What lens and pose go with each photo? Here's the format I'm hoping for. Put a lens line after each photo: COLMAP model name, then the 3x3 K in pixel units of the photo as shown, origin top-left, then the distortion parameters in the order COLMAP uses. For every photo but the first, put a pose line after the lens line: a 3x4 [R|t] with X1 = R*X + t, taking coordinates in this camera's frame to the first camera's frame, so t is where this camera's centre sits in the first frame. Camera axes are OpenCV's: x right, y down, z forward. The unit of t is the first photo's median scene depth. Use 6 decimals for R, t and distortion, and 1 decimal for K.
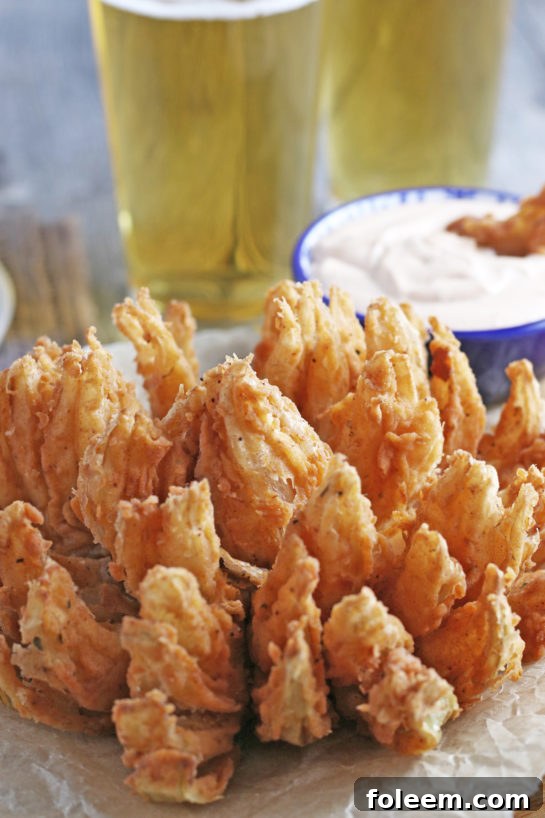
lens RADIAL K [[2060.4, 0, 272.5], [0, 2060.4, 409.0], [0, 0, 1]] dist [-0.086995, -0.232403]
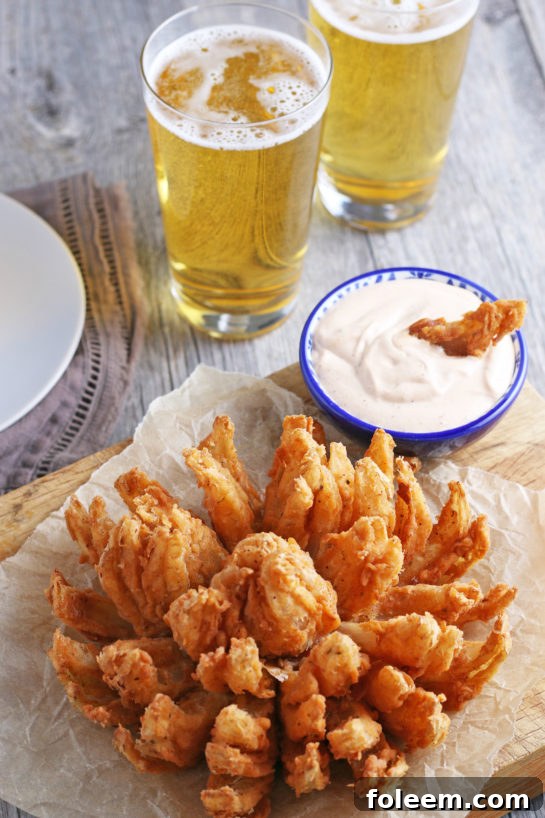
lens RADIAL K [[2013.5, 0, 272.5], [0, 2013.5, 409.0], [0, 0, 1]] dist [-0.047846, -0.207698]
pose [[0.999635, 0.002385, 0.026921, -0.058277], [-0.011315, 0.941521, 0.336764, -0.630701], [-0.024544, -0.336945, 0.941204, -0.387776]]
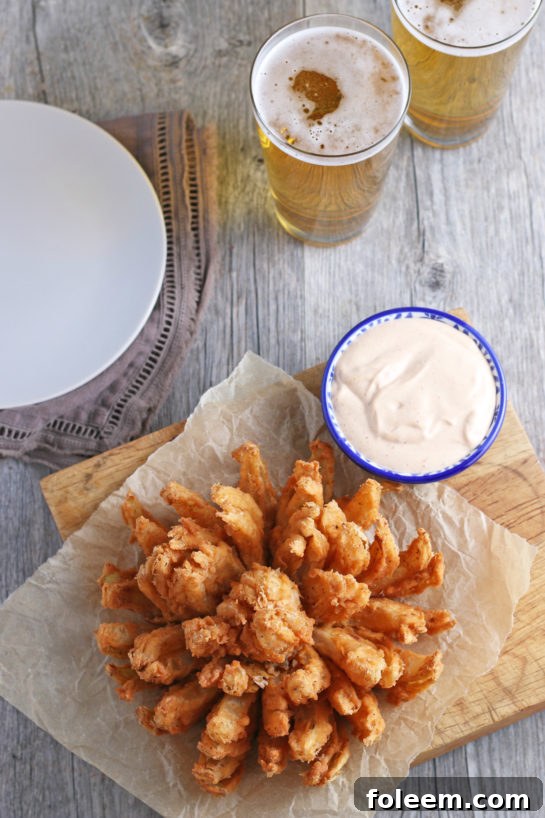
lens RADIAL K [[2013.5, 0, 272.5], [0, 2013.5, 409.0], [0, 0, 1]] dist [-0.047846, -0.207698]
pose [[0.992146, 0.119366, -0.037395, 0.043249], [-0.064081, 0.741769, 0.667587, -1.505989], [0.107426, -0.659948, 0.743592, -0.358803]]
